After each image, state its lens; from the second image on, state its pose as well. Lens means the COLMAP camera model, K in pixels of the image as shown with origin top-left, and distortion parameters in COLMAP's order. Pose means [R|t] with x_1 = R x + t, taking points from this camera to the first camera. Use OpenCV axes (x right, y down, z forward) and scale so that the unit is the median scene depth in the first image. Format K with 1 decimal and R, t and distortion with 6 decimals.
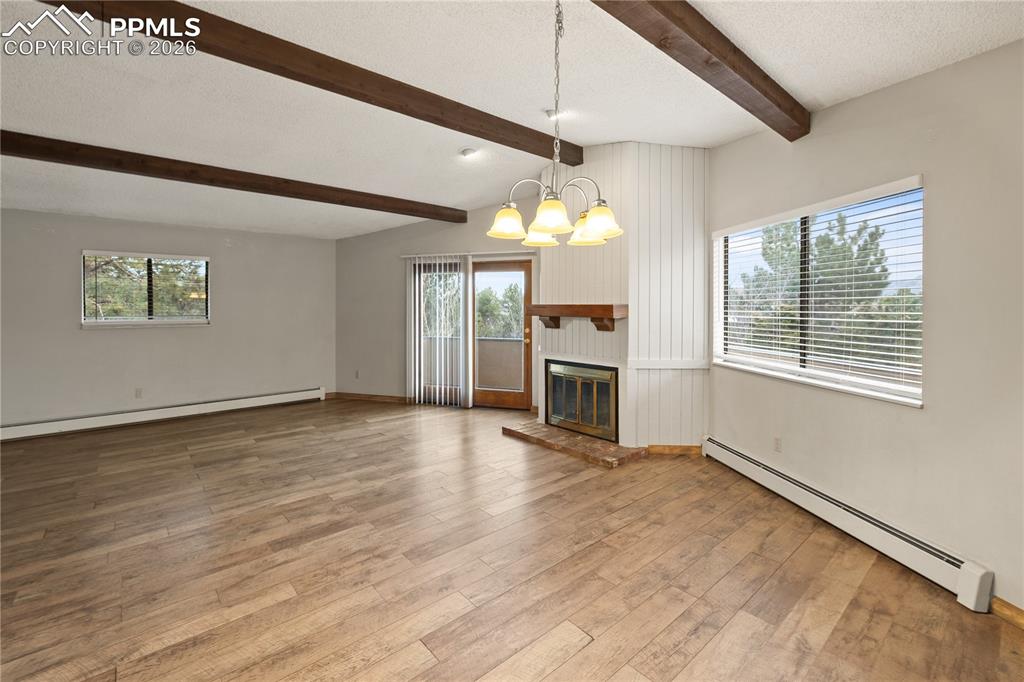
lens RADIAL K [[442.8, 0, 509.8], [0, 442.8, 315.0], [0, 0, 1]] dist [0.000459, -0.000105]
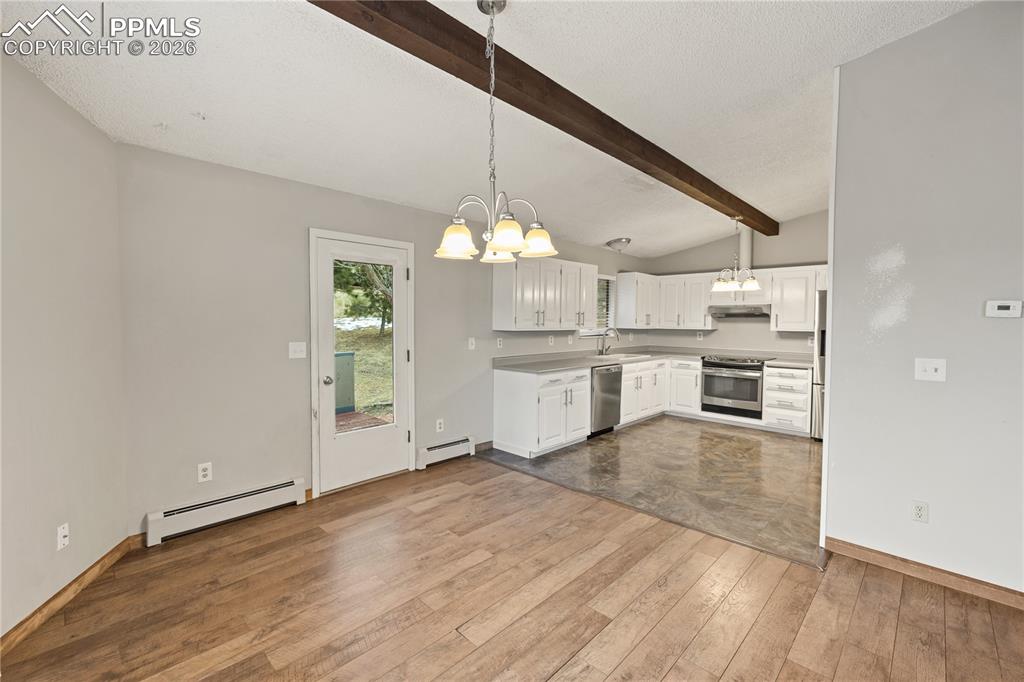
lens RADIAL K [[442.6, 0, 510.9], [0, 442.6, 334.1], [0, 0, 1]] dist [-0.001004, -0.000247]
pose [[-0.995724, -0.001342, -0.092365, 0.070980], [-0.005979, 0.998734, 0.049944, -0.019944], [0.092181, 0.050283, -0.994472, 0.931719]]
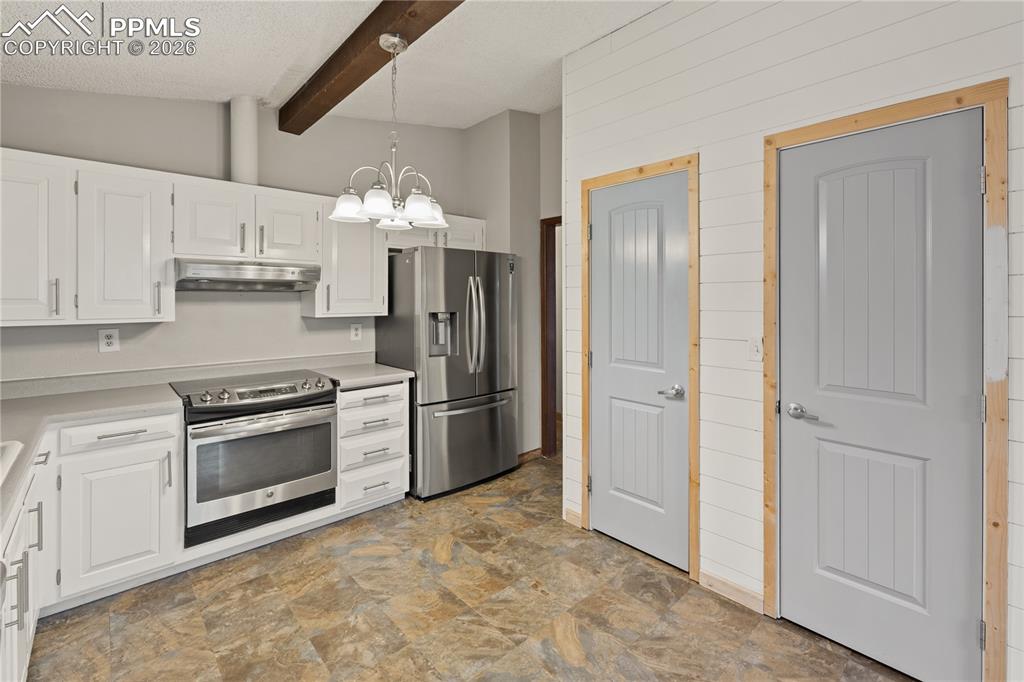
lens RADIAL K [[447.4, 0, 504.9], [0, 447.4, 301.2], [0, 0, 1]] dist [-0.000094, -0.000103]
pose [[0.024280, 0.005378, -0.999691, -0.160291], [-0.015376, 0.999869, 0.005006, 0.000648], [0.999587, 0.015250, 0.024360, -0.125986]]
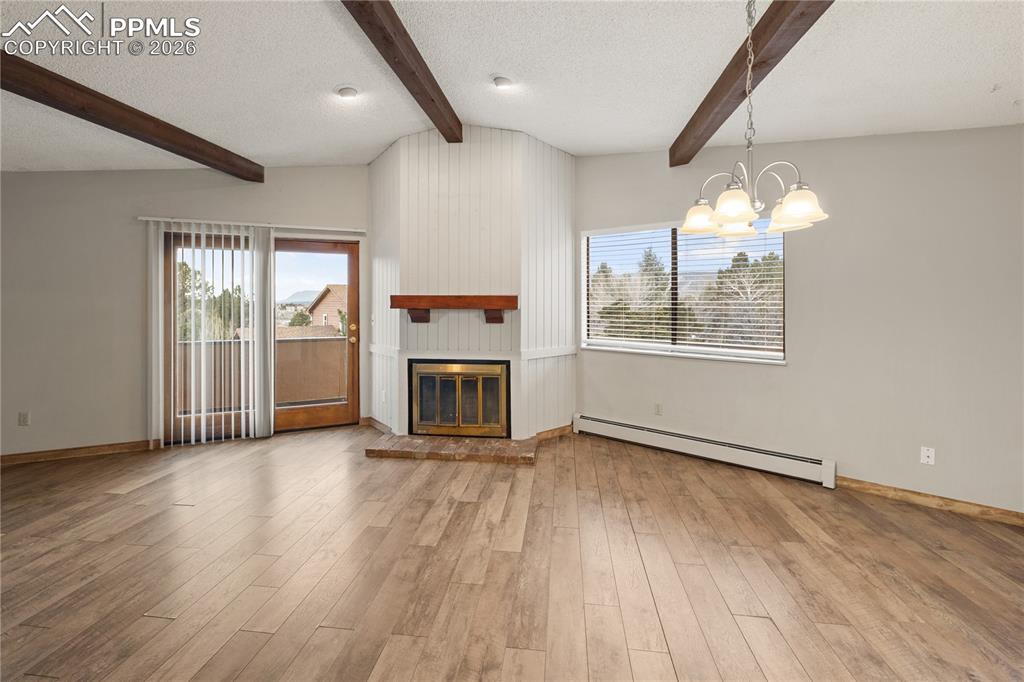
lens RADIAL K [[447.4, 0, 504.9], [0, 447.4, 301.2], [0, 0, 1]] dist [-0.000094, -0.000103]
pose [[0.745950, -0.005688, 0.665977, -0.437804], [0.013604, 0.999885, -0.006697, -0.004552], [-0.665863, 0.014056, 0.745942, 0.283128]]
